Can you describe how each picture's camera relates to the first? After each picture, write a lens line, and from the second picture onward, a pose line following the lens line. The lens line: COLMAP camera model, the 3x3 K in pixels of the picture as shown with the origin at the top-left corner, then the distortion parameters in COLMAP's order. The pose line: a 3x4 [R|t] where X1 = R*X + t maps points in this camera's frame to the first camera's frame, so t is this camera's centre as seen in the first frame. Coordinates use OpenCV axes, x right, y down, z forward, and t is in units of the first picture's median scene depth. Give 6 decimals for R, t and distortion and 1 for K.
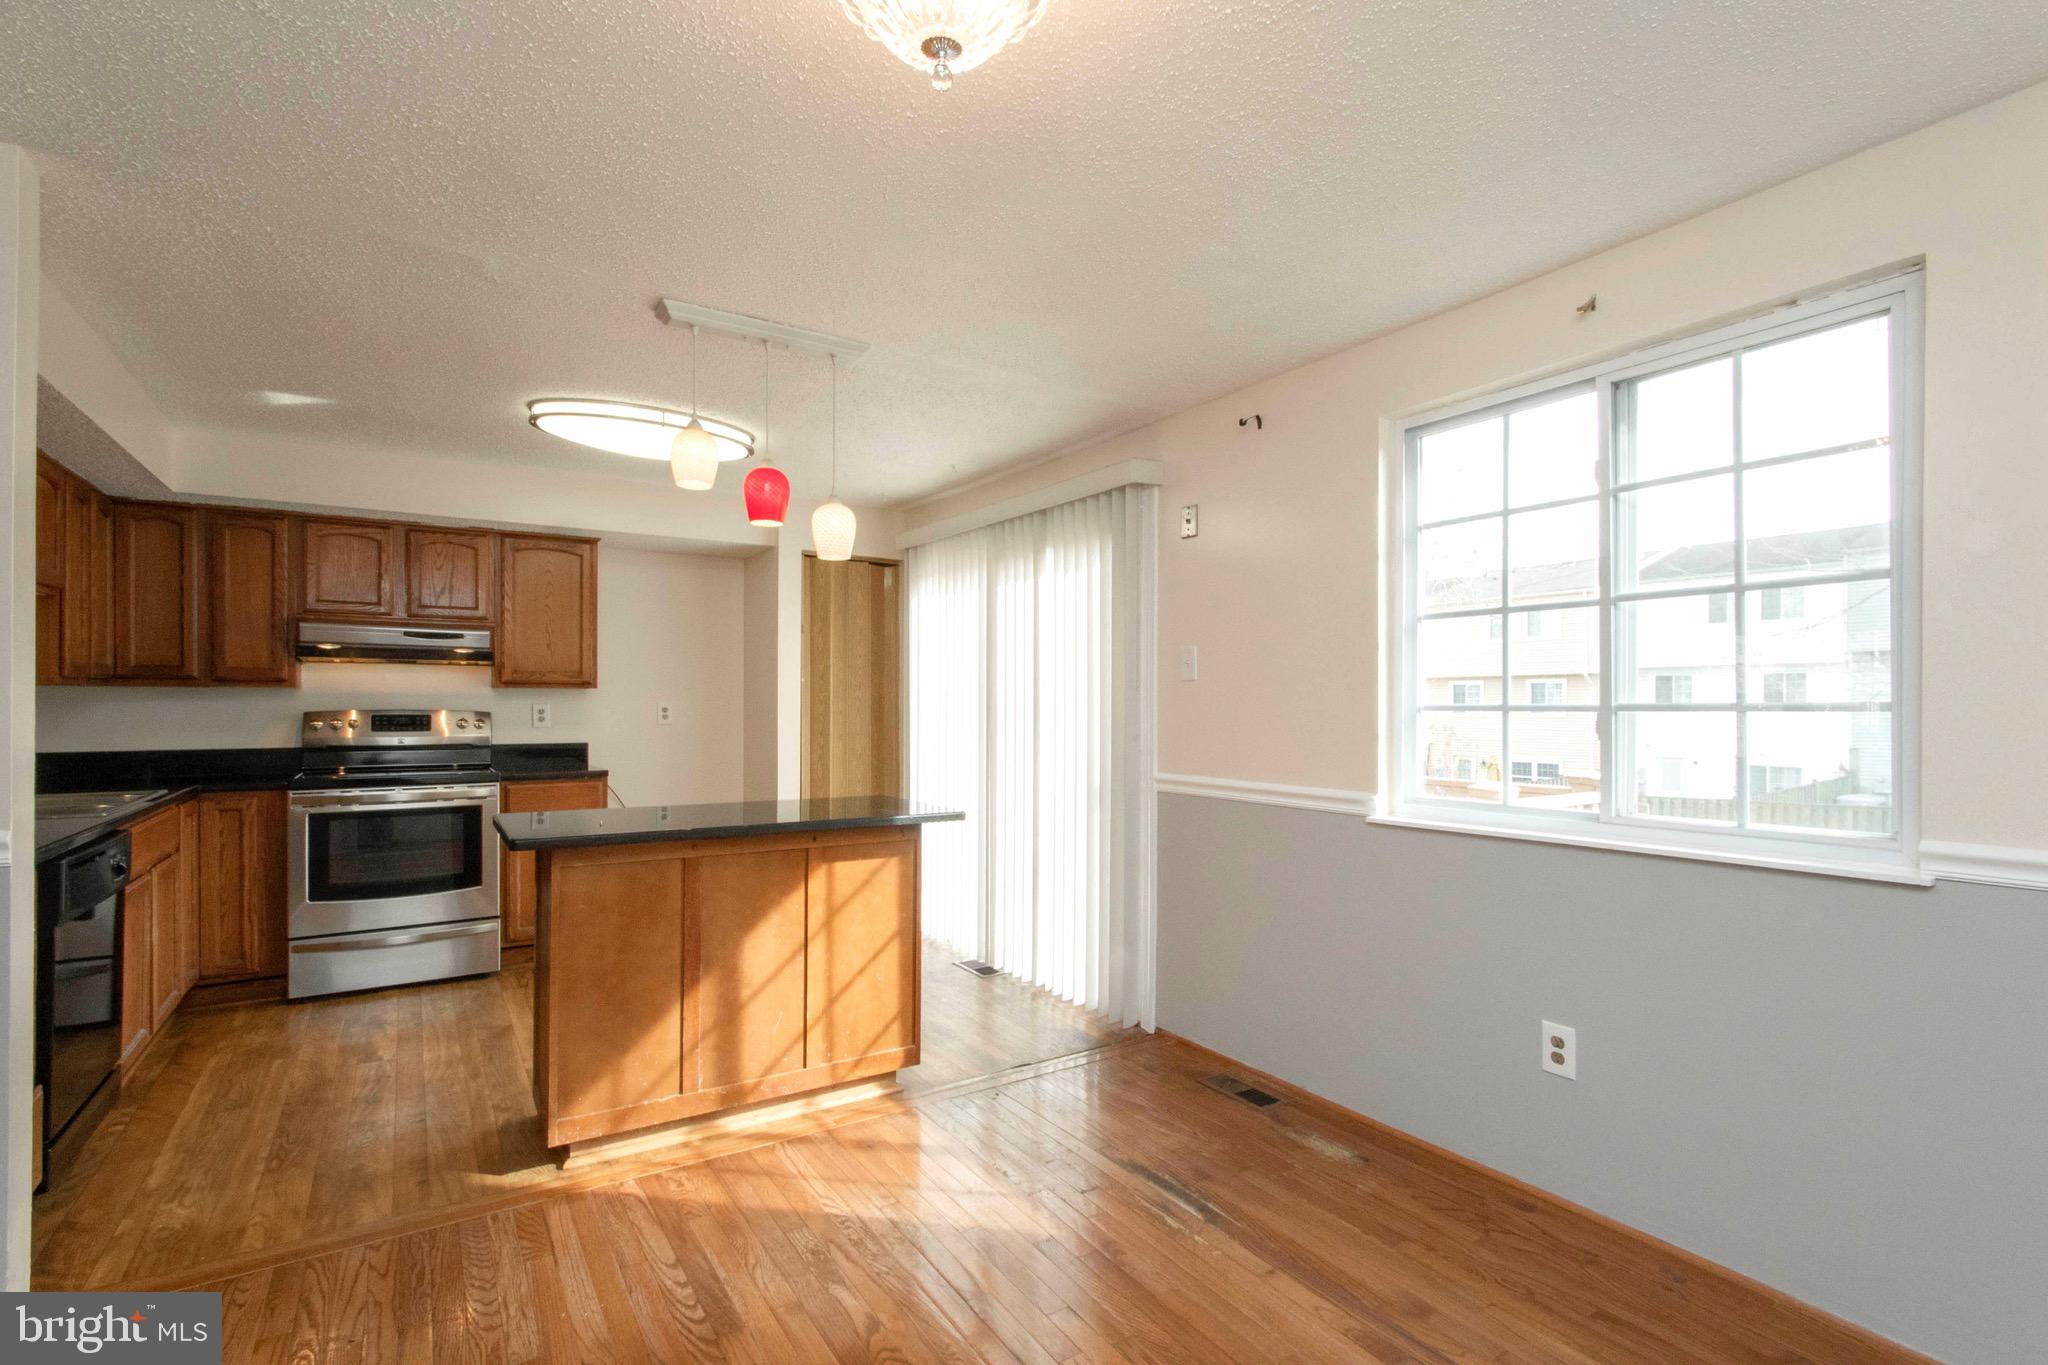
lens RADIAL K [[939.2, 0, 1021.6], [0, 939.2, 732.9], [0, 0, 1]] dist [0.002780, 0.000832]
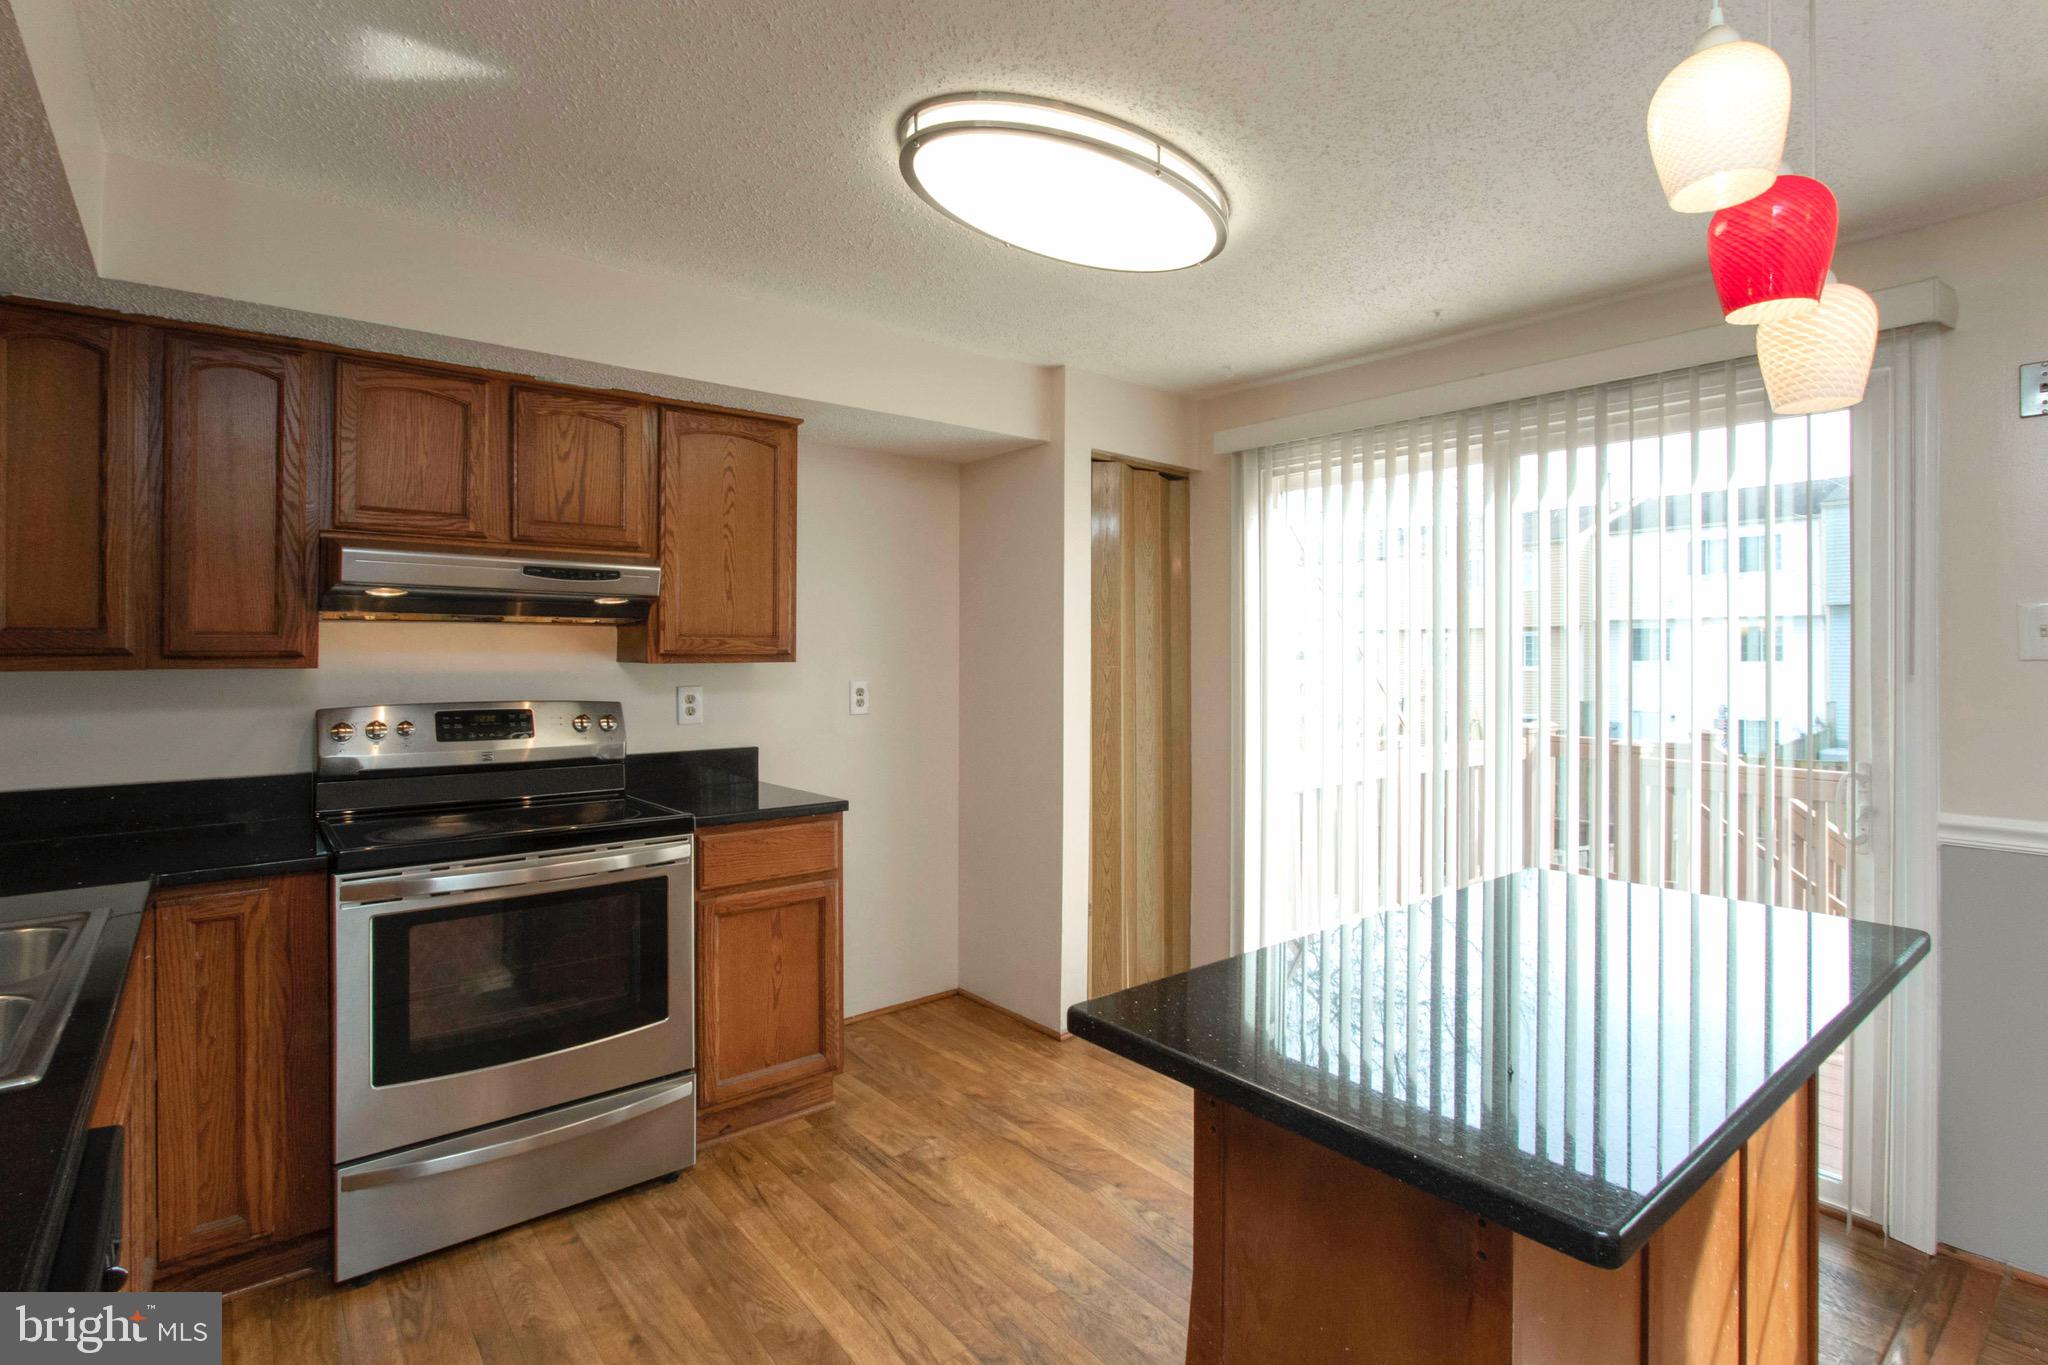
lens RADIAL K [[964.0, 0, 1024.0], [0, 964.0, 682.5], [0, 0, 1]] dist [-0.002607, -0.001055]
pose [[0.994187, -0.006167, 0.107494, -0.417434], [0.006599, 0.999971, -0.003671, -0.034480], [-0.107469, 0.004360, 0.994199, 0.397781]]
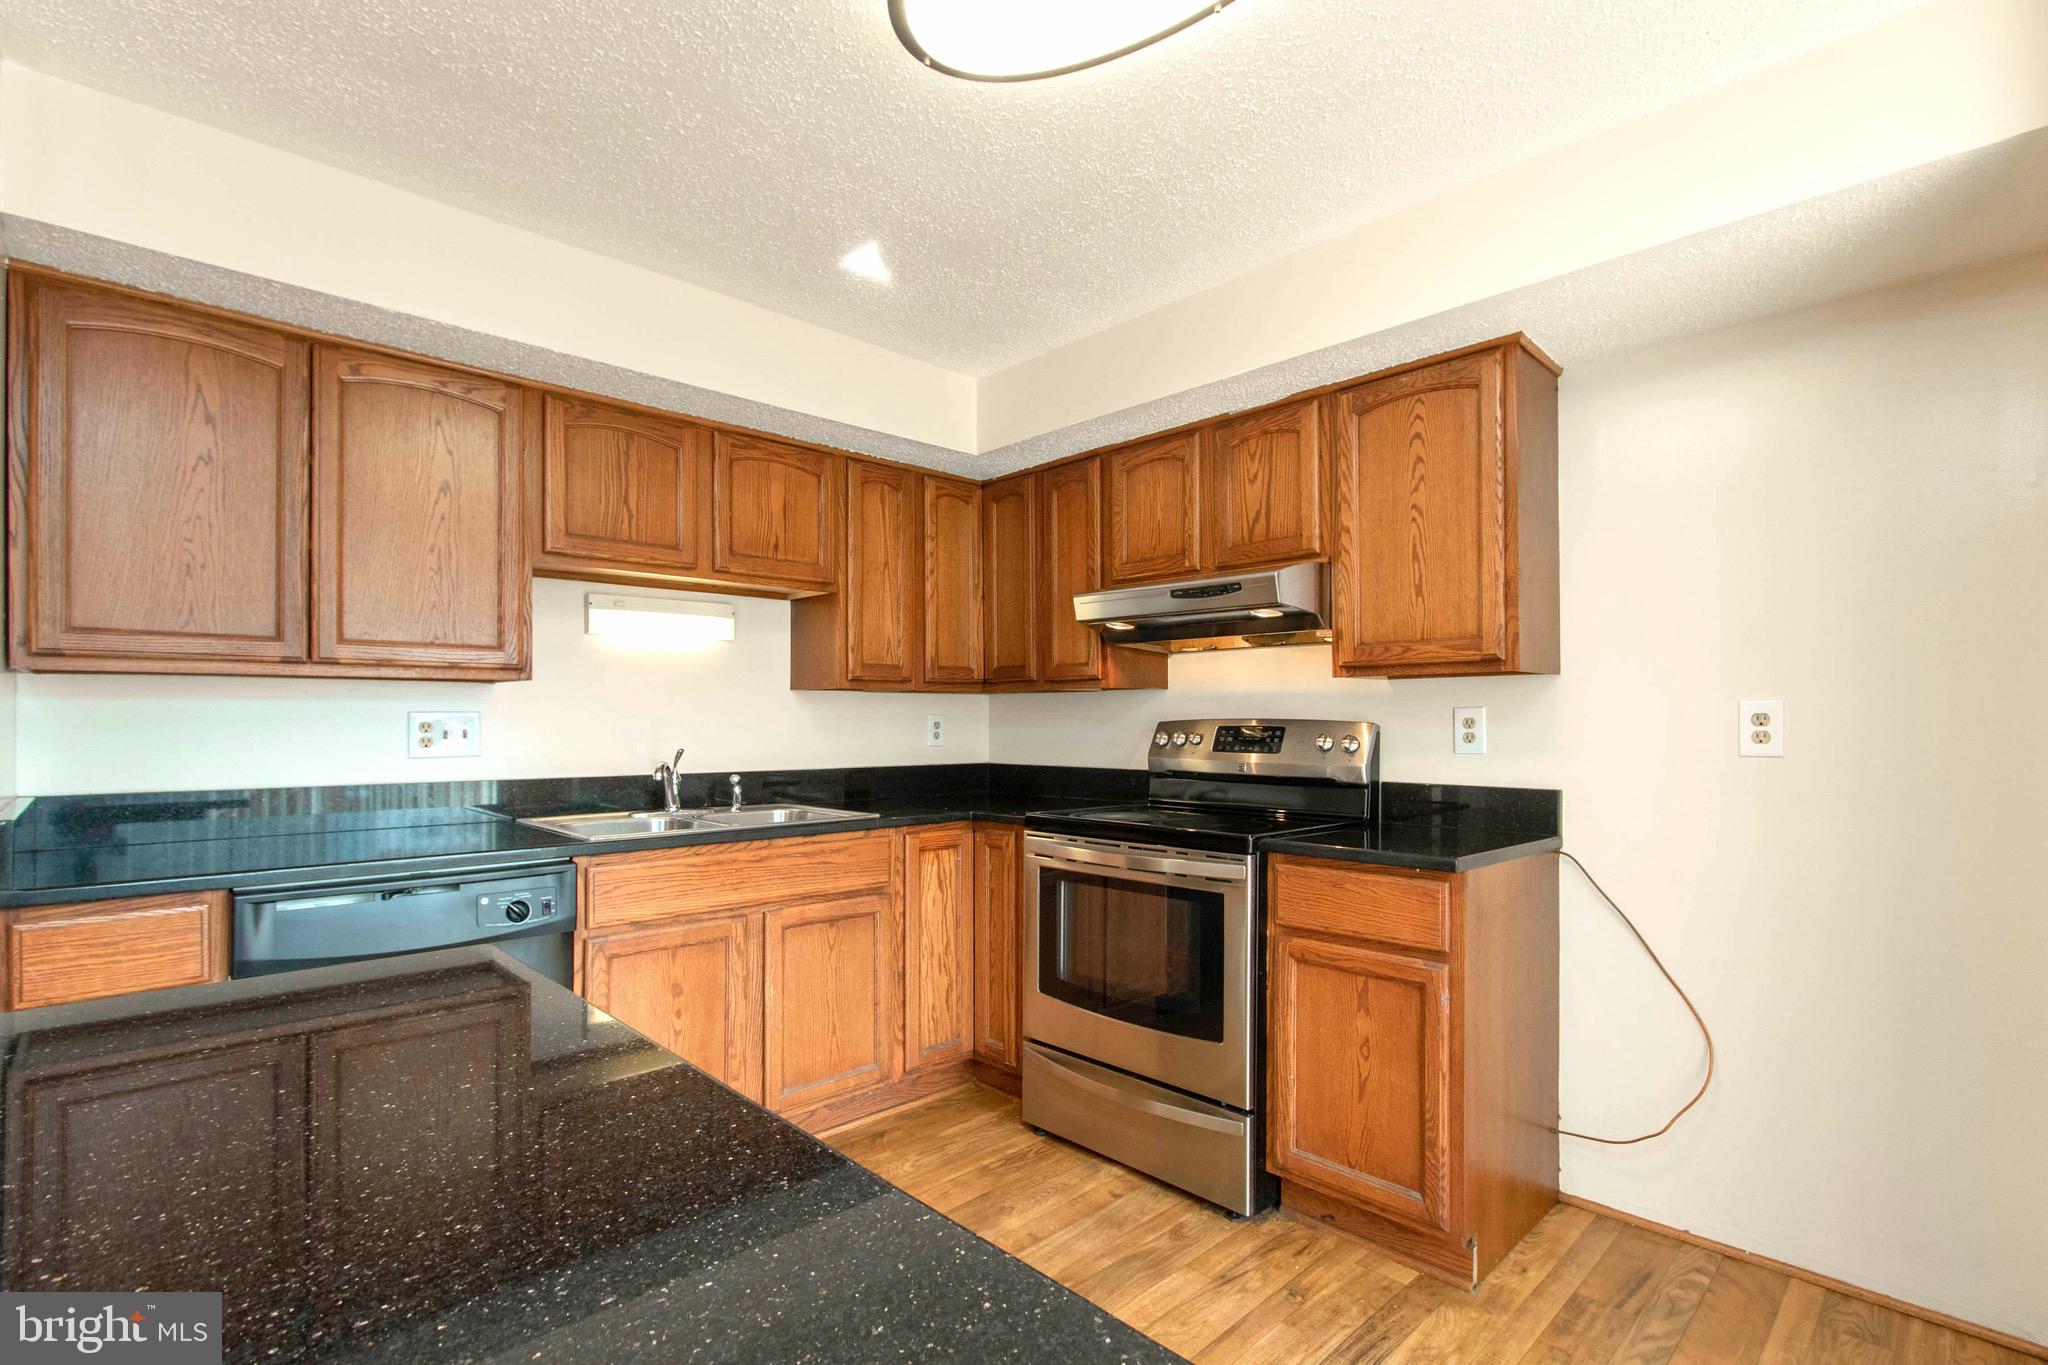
lens RADIAL K [[939.2, 0, 1021.6], [0, 939.2, 732.9], [0, 0, 1]] dist [0.002780, 0.000832]
pose [[0.210160, 0.011188, -0.977603, -0.072807], [-0.030496, 0.999523, 0.004882, -0.014080], [0.977191, 0.028787, 0.210401, 0.758506]]
